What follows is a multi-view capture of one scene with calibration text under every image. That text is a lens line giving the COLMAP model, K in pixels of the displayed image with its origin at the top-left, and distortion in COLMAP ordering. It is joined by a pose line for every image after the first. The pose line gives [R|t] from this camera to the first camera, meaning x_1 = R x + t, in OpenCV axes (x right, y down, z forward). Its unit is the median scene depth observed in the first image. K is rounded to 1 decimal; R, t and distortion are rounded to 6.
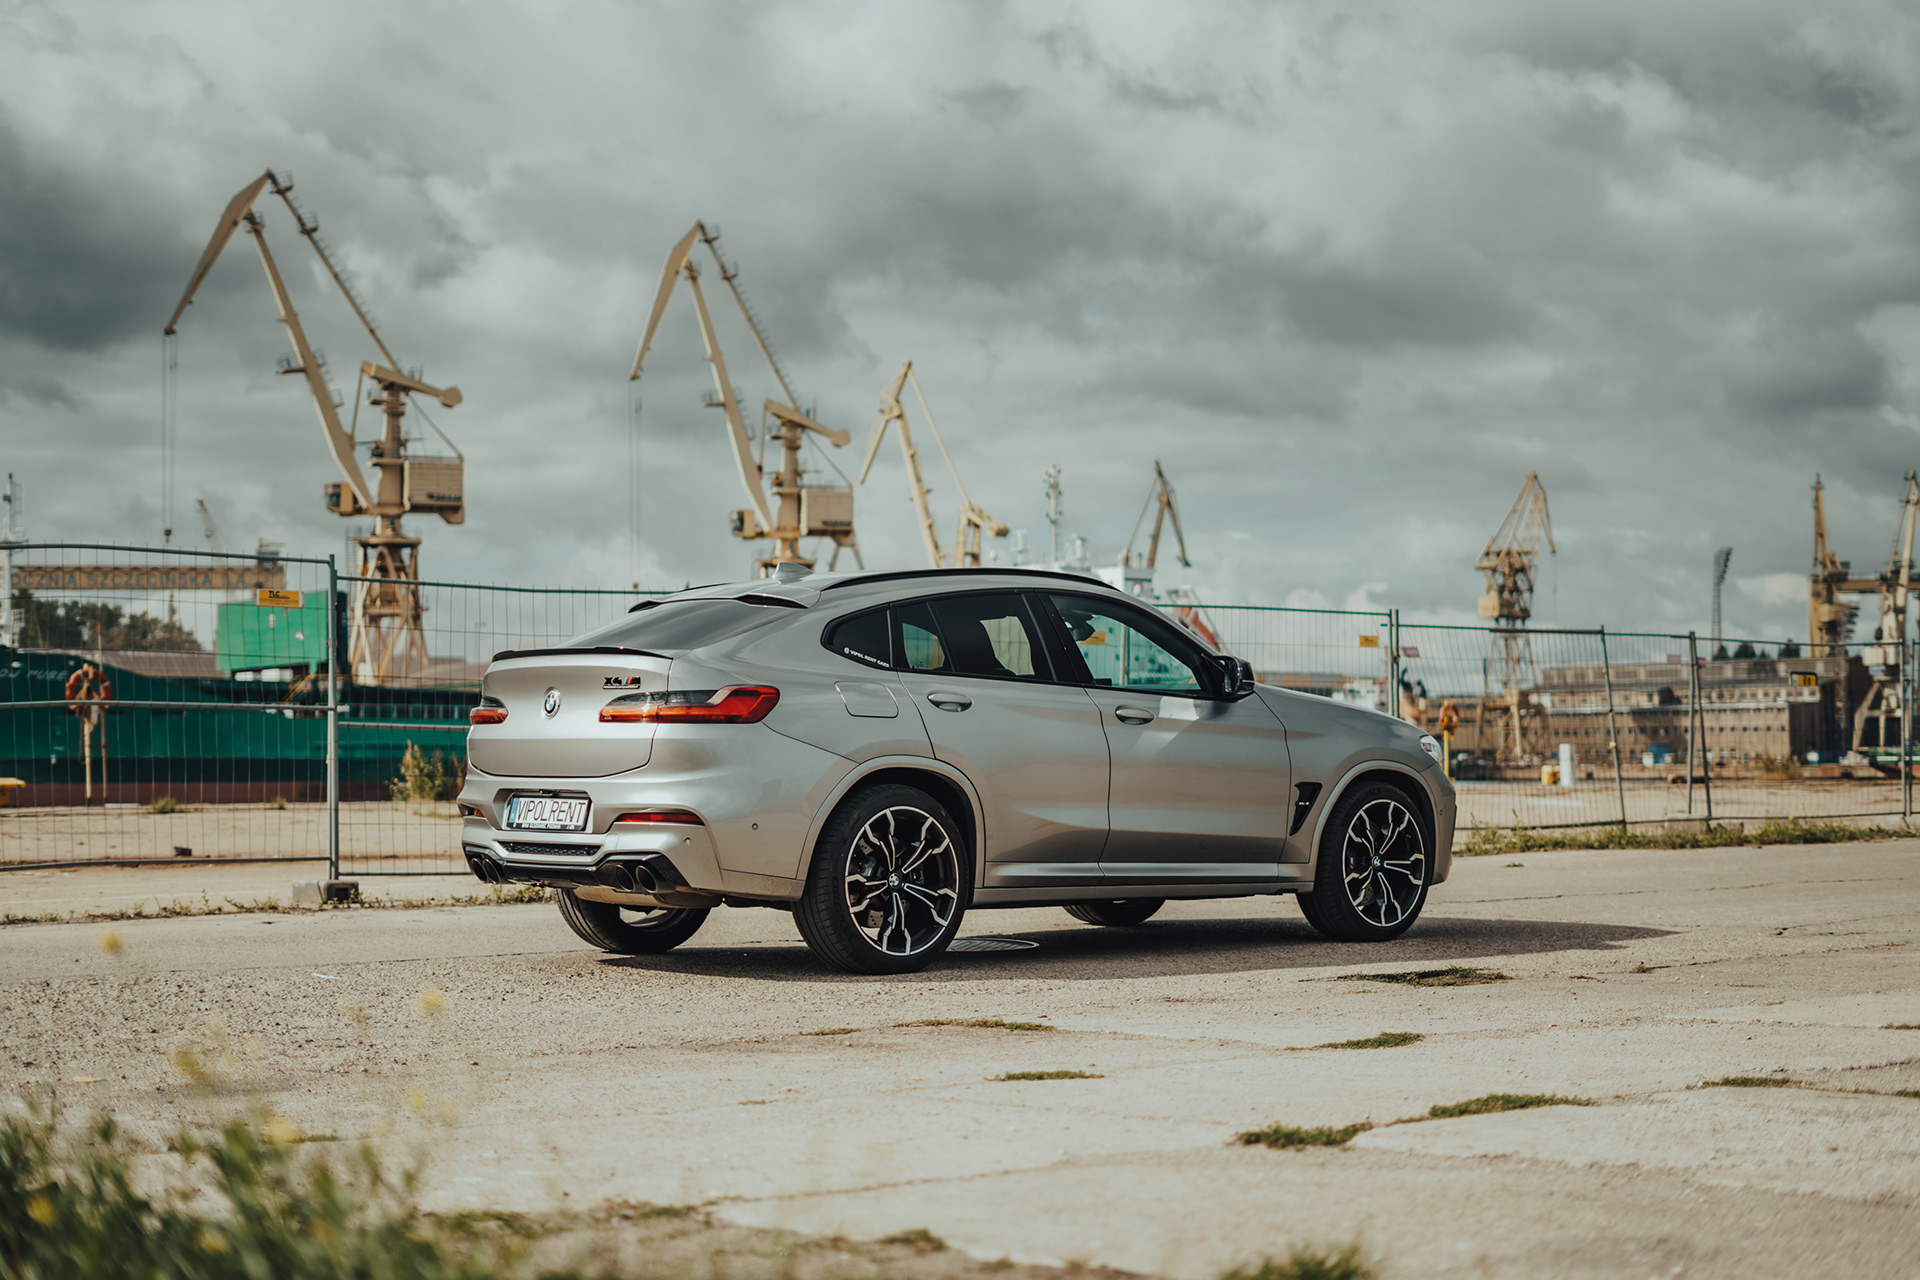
lens RADIAL K [[2811.2, 0, 950.5], [0, 2811.2, 671.1], [0, 0, 1]] dist [-0.009942, 0.036489]
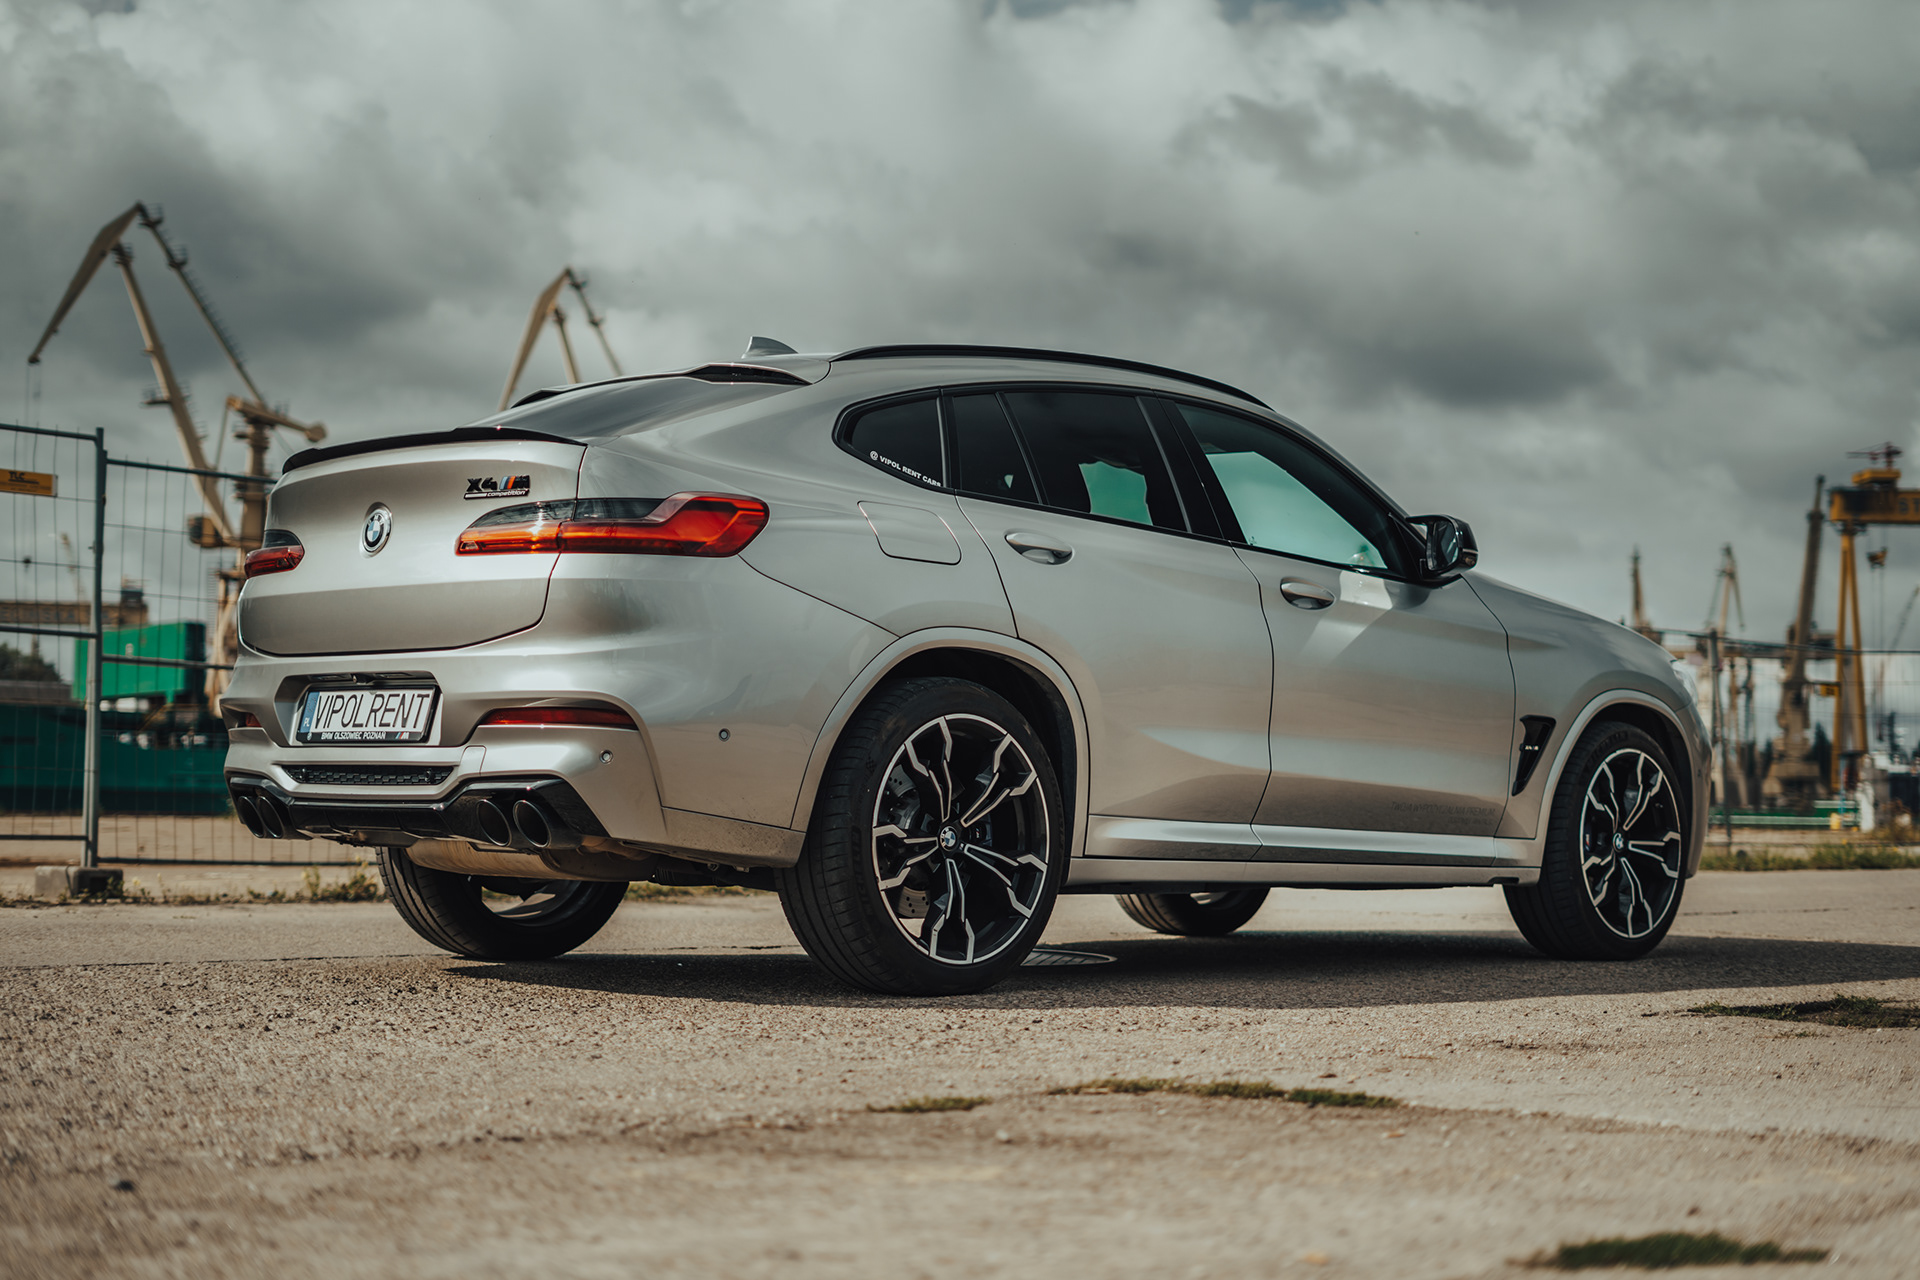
lens RADIAL K [[2732.9, 0, 960.0], [0, 2732.9, 640.0], [0, 0, 1]] dist [-0.023754, 0.052131]
pose [[0.998150, 0.021067, 0.057026, -0.044180], [-0.019389, 0.999368, -0.029807, 0.042557], [-0.057618, 0.028646, 0.997928, 0.360035]]
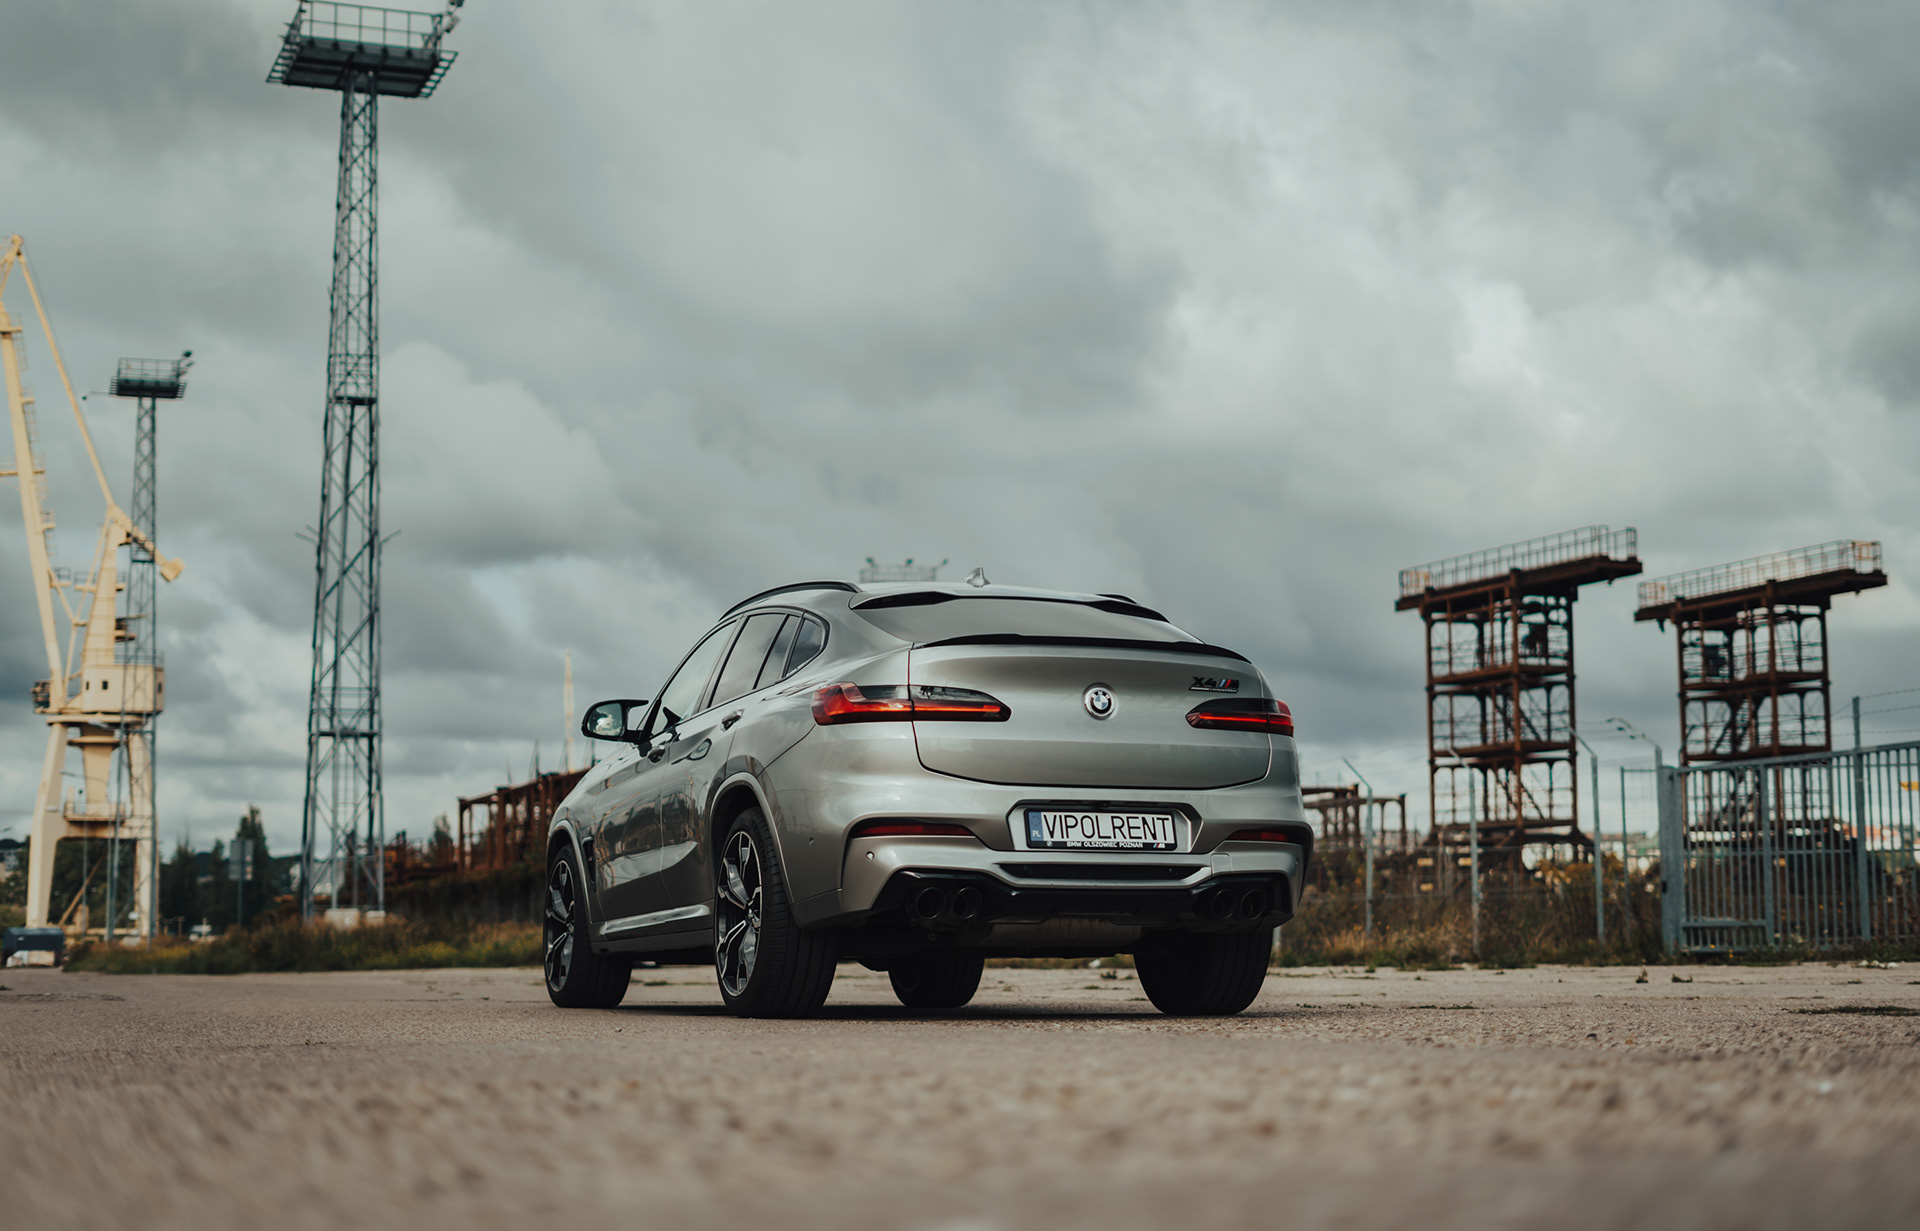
lens RADIAL K [[2866.6, 0, 999.7], [0, 2866.6, 619.7], [0, 0, 1]] dist [-0.019439, -0.101803]
pose [[0.347474, 0.107665, 0.931488, -0.832590], [-0.027781, 0.994132, -0.104543, 0.067740], [-0.937278, 0.010449, 0.348426, 0.624517]]
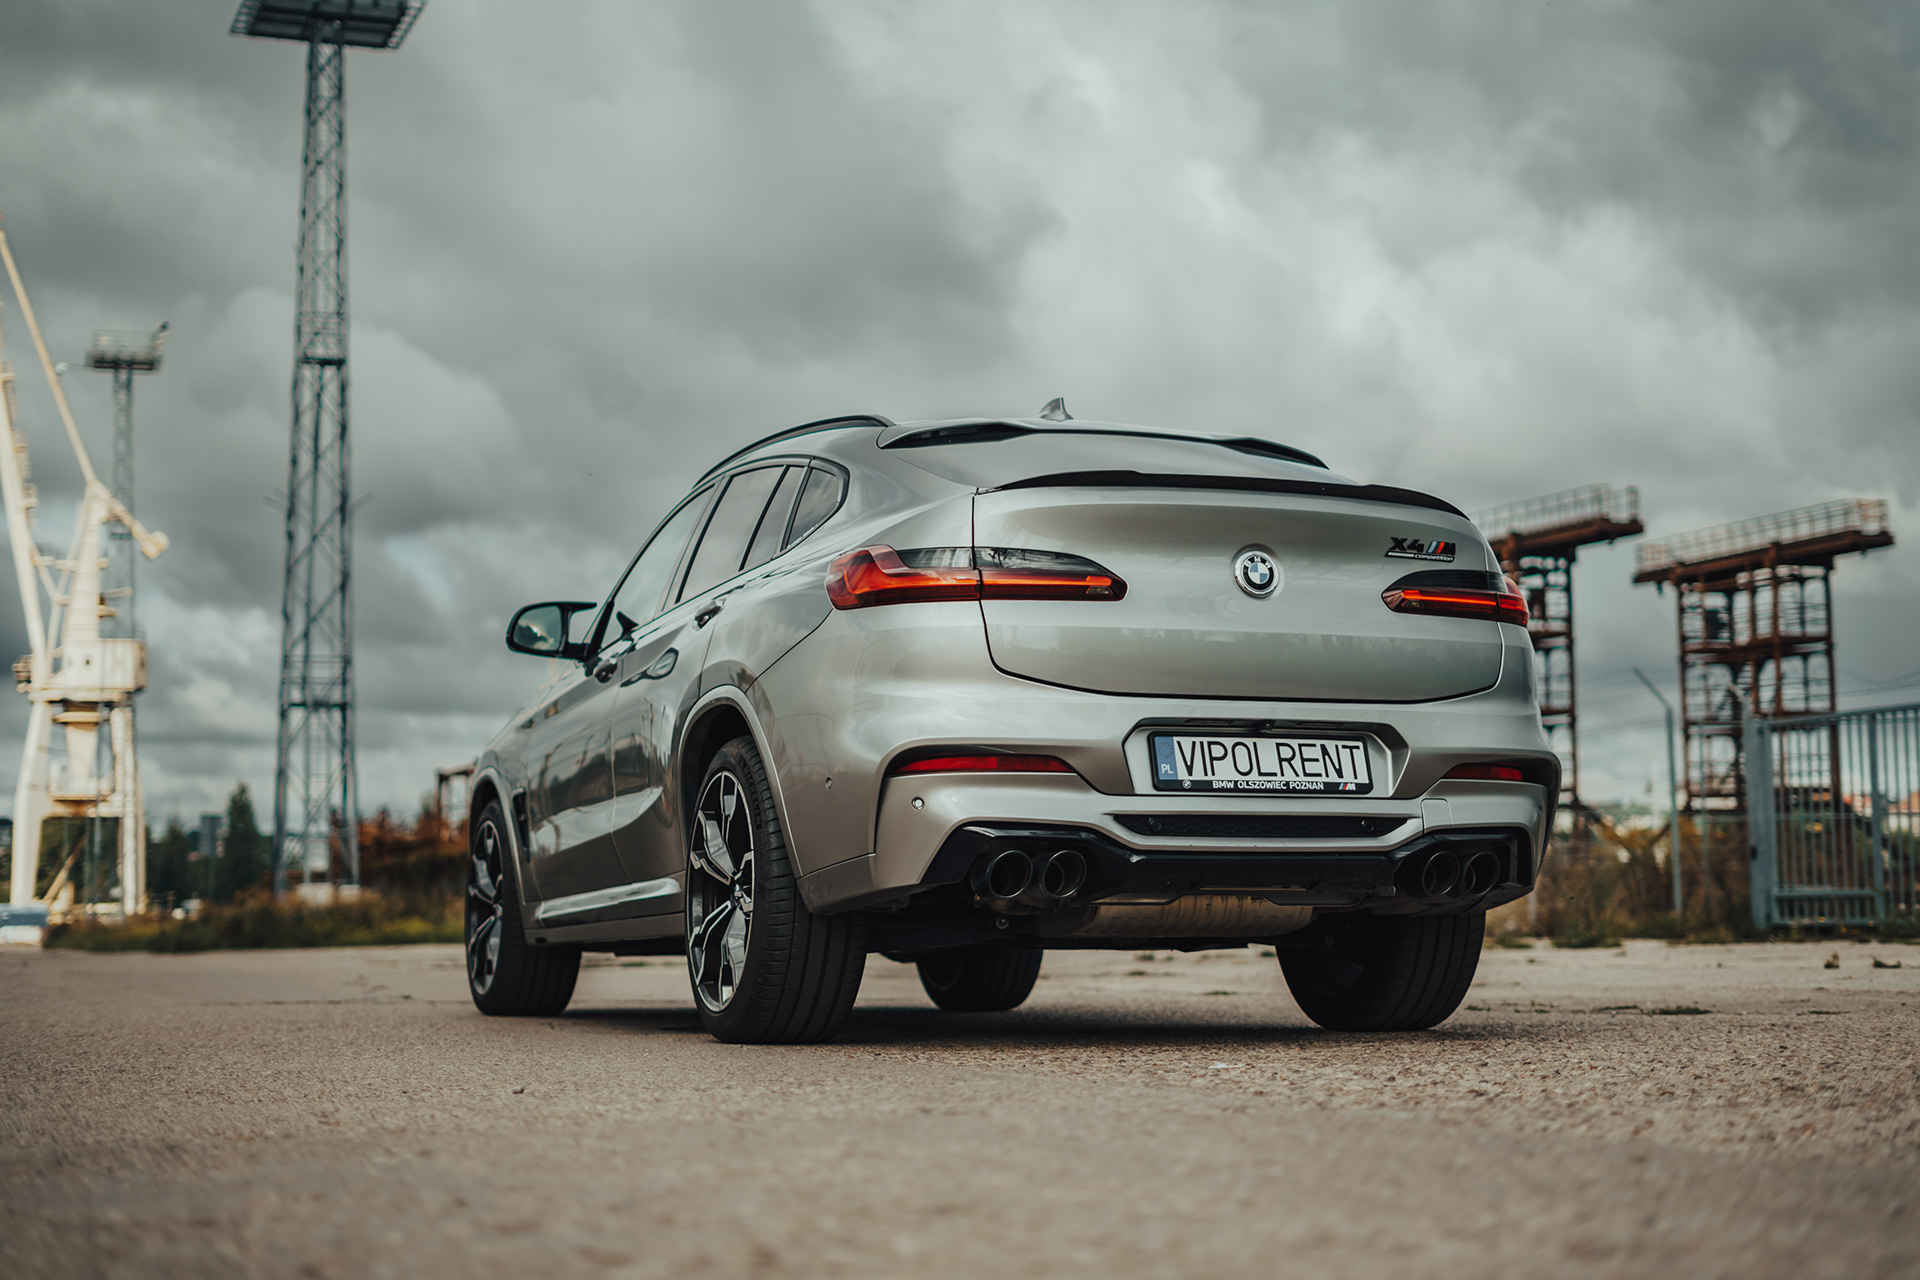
lens RADIAL K [[2765.2, 0, 930.5], [0, 2765.2, 646.8], [0, 0, 1]] dist [-0.017385, -0.003062]
pose [[0.362505, 0.090155, 0.927611, -0.591236], [-0.022579, 0.995868, -0.087965, 0.066811], [-0.931708, 0.010943, 0.363043, 0.739131]]
